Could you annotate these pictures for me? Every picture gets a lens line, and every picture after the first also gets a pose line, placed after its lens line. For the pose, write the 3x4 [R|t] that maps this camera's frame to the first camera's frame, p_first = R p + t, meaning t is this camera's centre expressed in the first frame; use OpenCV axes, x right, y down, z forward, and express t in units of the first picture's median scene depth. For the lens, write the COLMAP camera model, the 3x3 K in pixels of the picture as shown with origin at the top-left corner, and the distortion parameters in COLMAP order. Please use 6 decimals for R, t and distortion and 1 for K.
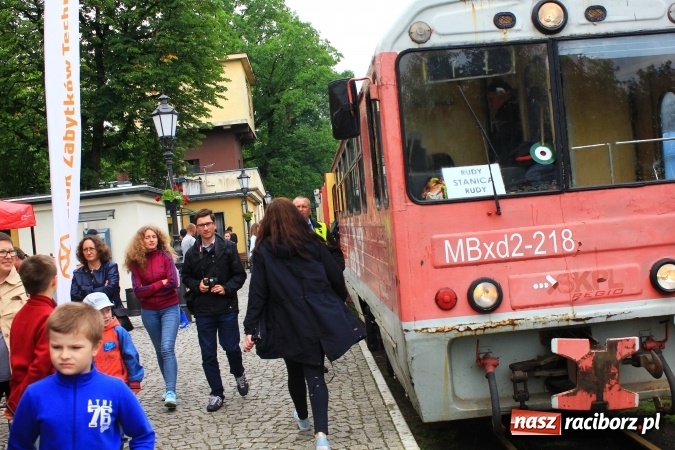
lens RADIAL K [[819.6, 0, 337.5], [0, 819.6, 225.0], [0, 0, 1]] dist [-0.088718, 0.020982]
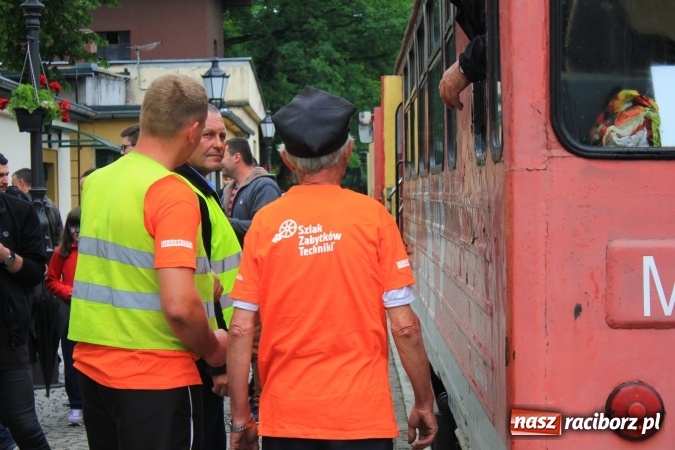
lens RADIAL K [[1722.1, 0, 337.5], [0, 1722.1, 225.0], [0, 0, 1]] dist [0.153775, -0.415952]
pose [[0.996111, 0.077185, -0.042482, 0.023060], [-0.076314, 0.996846, 0.021761, -0.002105], [0.044027, -0.018434, 0.998860, 0.194595]]
